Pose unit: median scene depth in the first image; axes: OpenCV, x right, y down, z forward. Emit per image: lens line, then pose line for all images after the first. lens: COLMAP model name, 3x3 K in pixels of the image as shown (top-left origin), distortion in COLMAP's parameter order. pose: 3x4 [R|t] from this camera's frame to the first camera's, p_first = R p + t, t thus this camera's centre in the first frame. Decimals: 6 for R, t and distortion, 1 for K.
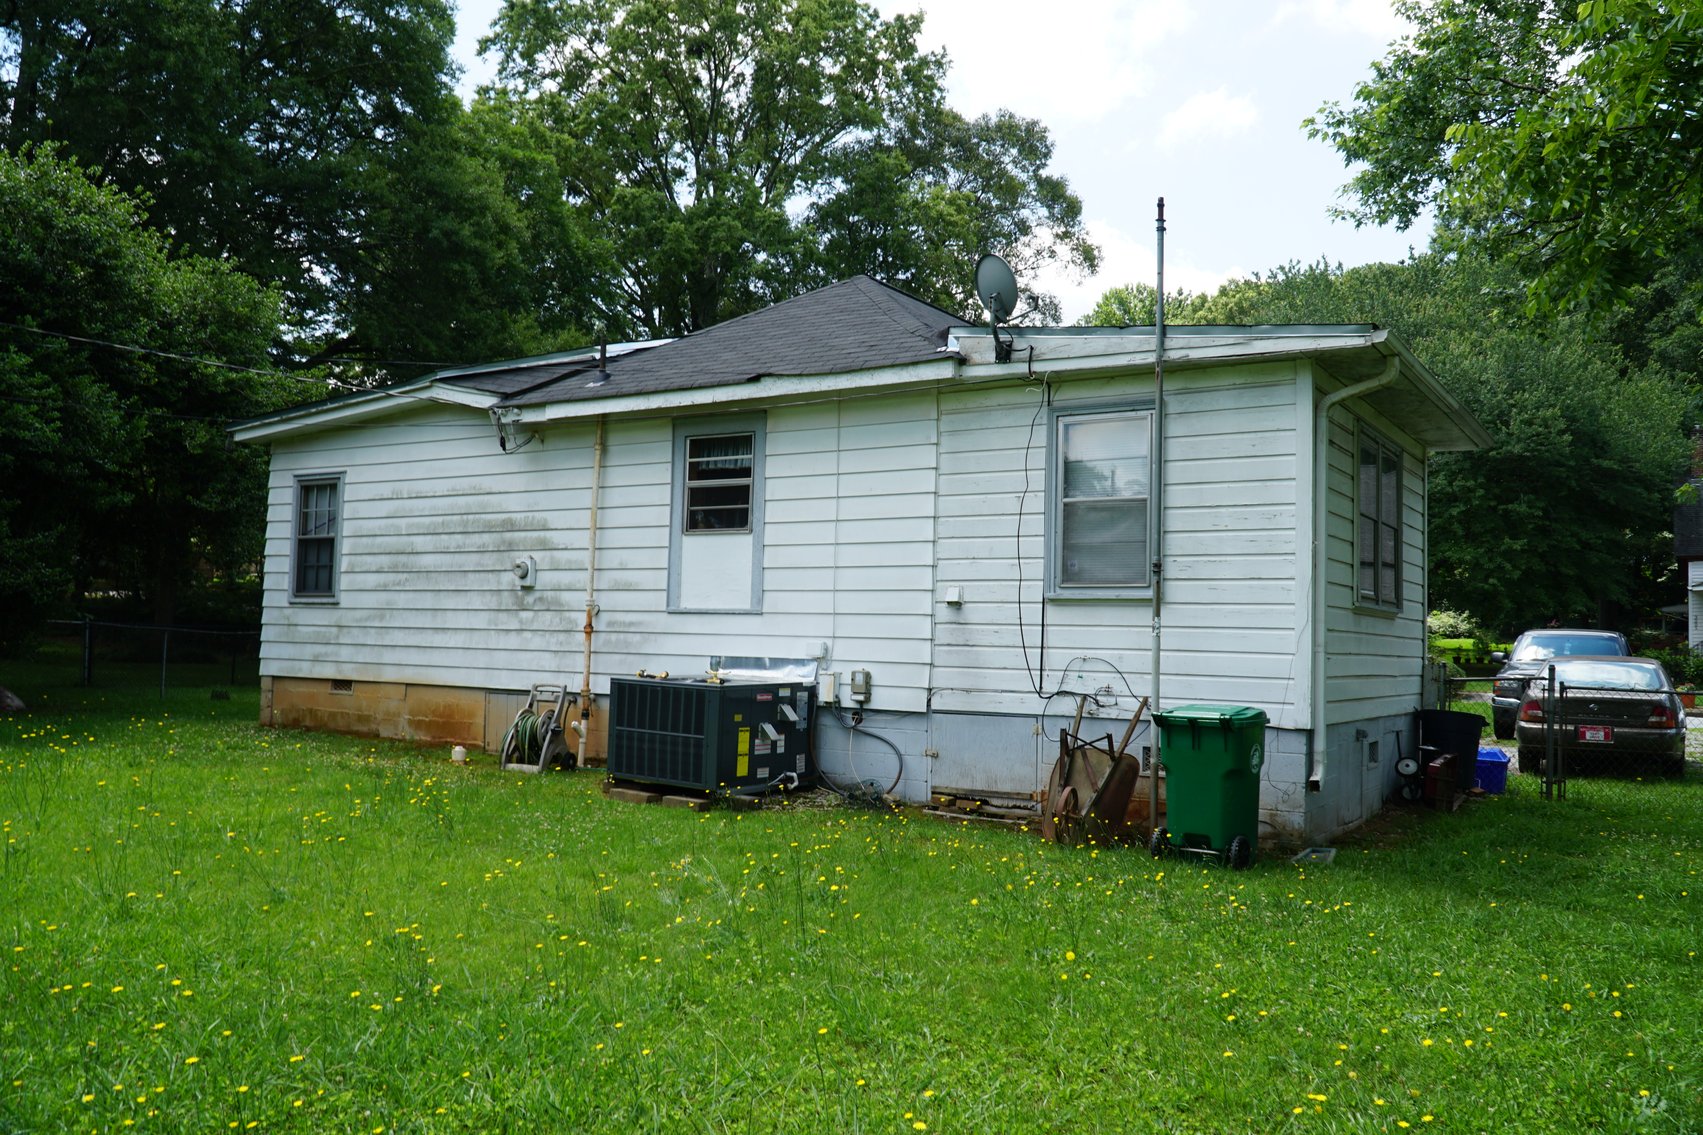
lens RADIAL K [[1343.3, 0, 866.2], [0, 1343.3, 570.3], [0, 0, 1]] dist [-0.001270, 0.000928]
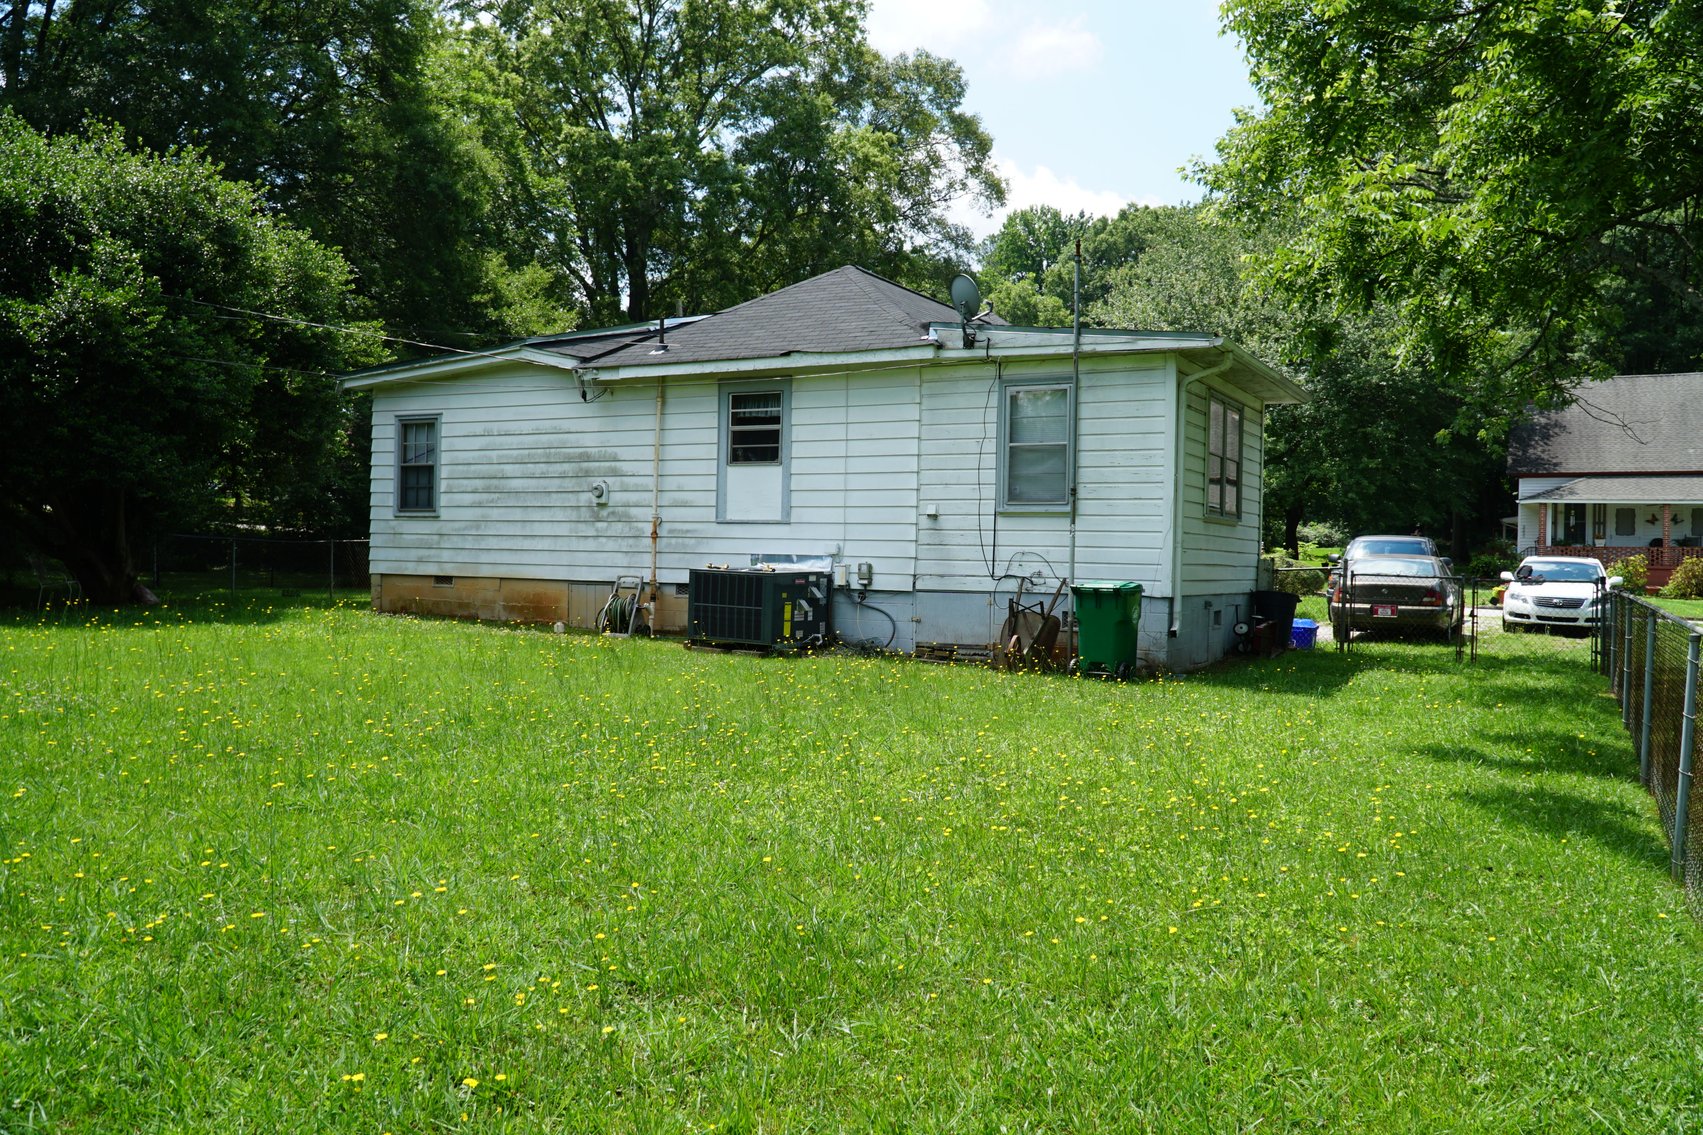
lens RADIAL K [[1359.6, 0, 852.5], [0, 1359.6, 569.8], [0, 0, 1]] dist [-0.007580, -0.004666]
pose [[0.997848, -0.004568, 0.065410, -0.100133], [0.000374, 0.997950, 0.063992, -0.009210], [-0.065568, -0.063829, 0.995805, -0.388246]]
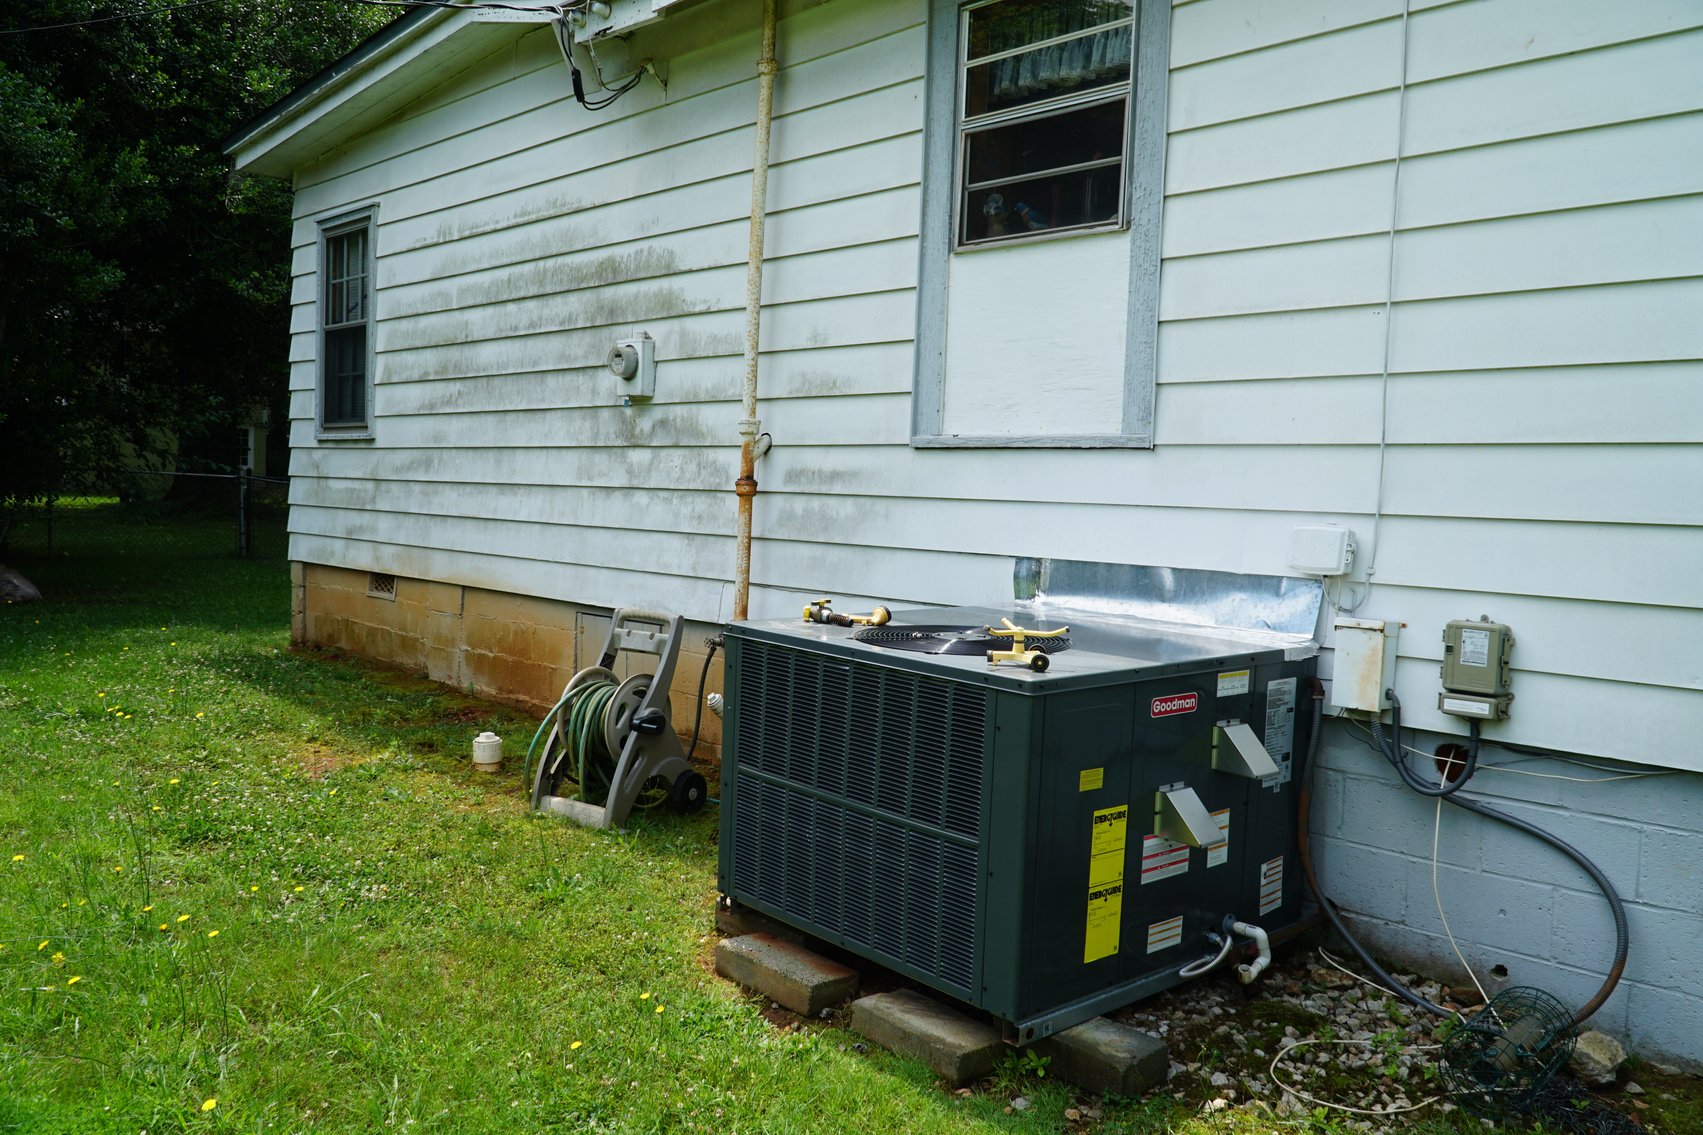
lens RADIAL K [[1359.6, 0, 852.5], [0, 1359.6, 569.8], [0, 0, 1]] dist [-0.007580, -0.004666]
pose [[0.968083, 0.022110, -0.249654, -0.060889], [0.003418, 0.994844, 0.101362, 0.026127], [0.250608, -0.098980, 0.963015, 0.587632]]
